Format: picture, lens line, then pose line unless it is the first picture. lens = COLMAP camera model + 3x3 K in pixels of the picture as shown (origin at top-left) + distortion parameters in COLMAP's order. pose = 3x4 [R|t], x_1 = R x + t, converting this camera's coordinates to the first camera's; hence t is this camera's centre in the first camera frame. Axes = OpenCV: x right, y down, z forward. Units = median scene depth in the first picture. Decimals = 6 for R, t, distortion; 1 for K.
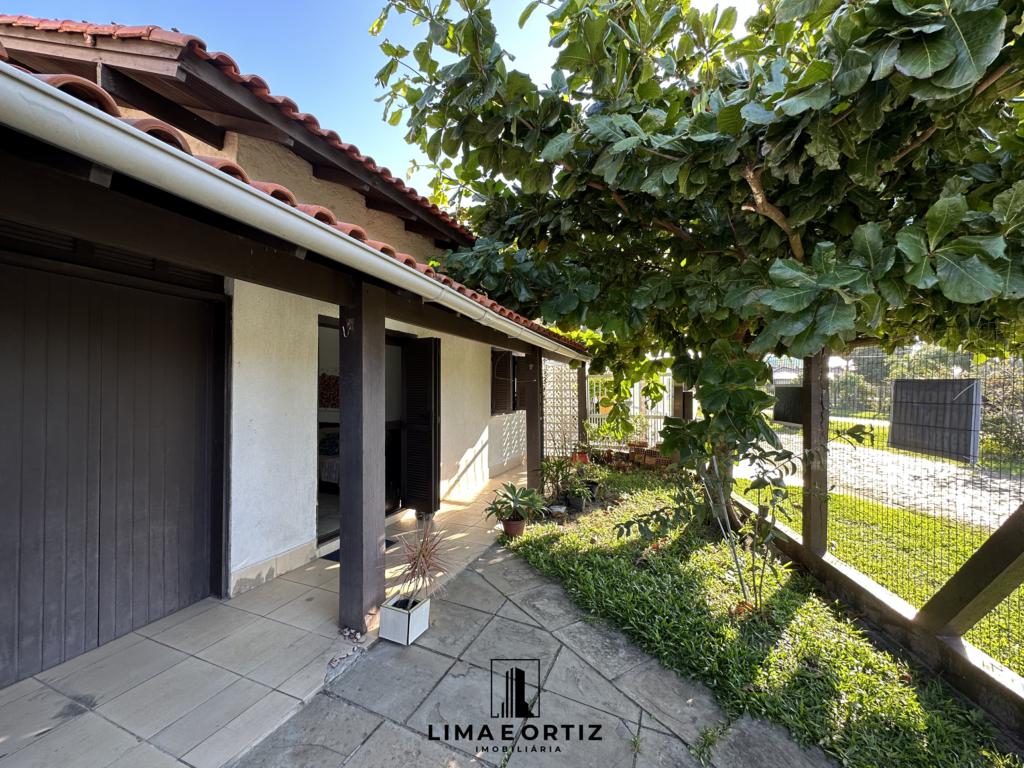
lens RADIAL K [[407.2, 0, 512.8], [0, 407.2, 382.3], [0, 0, 1]] dist [-0.002762, 0.000636]
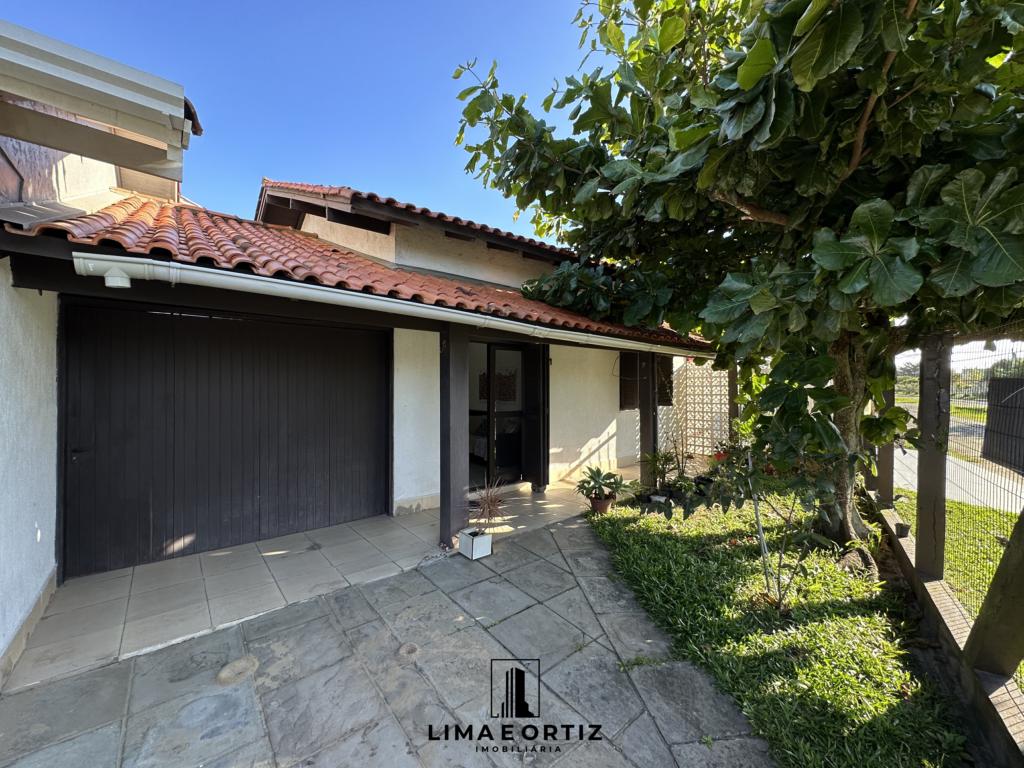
lens RADIAL K [[407.2, 0, 512.8], [0, 407.2, 382.3], [0, 0, 1]] dist [-0.002762, 0.000636]
pose [[0.887457, -0.000679, -0.460890, 0.437725], [0.007005, 0.999903, 0.012016, -0.013768], [0.460837, -0.013892, 0.887376, -0.189493]]
